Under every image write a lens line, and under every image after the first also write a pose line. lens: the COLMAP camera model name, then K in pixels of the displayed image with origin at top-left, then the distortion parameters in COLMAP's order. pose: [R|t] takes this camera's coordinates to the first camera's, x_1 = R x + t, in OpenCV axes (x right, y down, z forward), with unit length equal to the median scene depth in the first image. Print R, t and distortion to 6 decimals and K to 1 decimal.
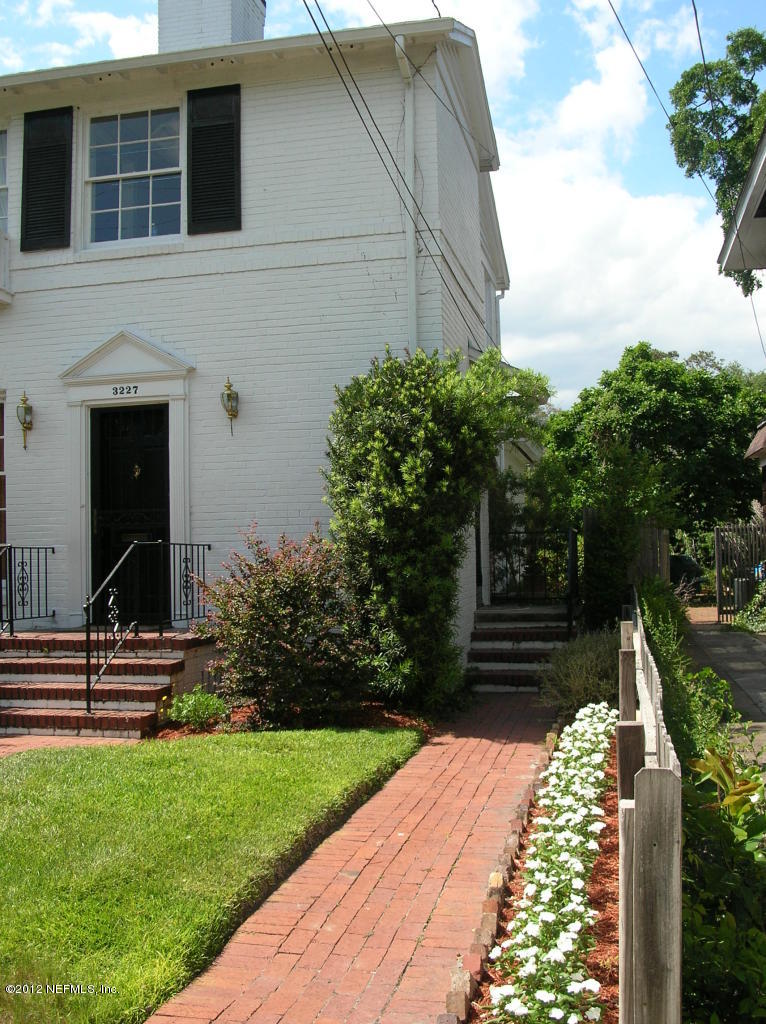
lens RADIAL K [[1096.1, 0, 383.0], [0, 1096.1, 512.0], [0, 0, 1]] dist [-0.188559, 0.195777]
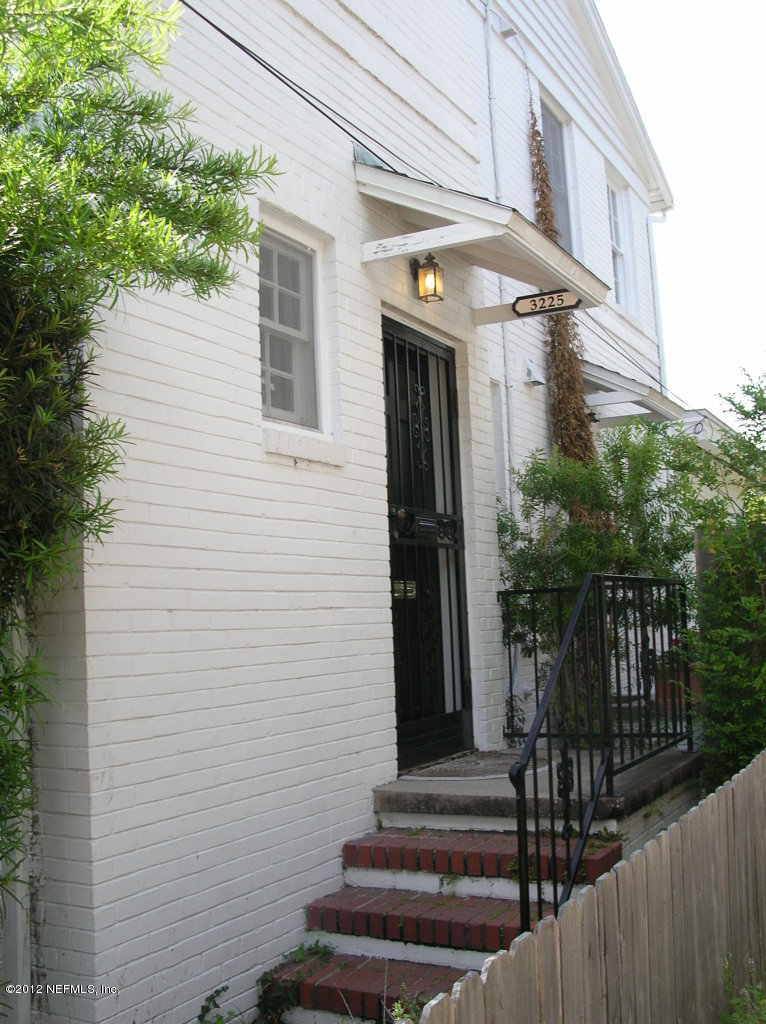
lens RADIAL K [[1096.1, 0, 383.0], [0, 1096.1, 512.0], [0, 0, 1]] dist [-0.188559, 0.195777]
pose [[0.961076, -0.046737, -0.272301, 0.215314], [0.034217, 0.998135, -0.050552, 0.008018], [0.274156, 0.039267, 0.960883, 0.633849]]
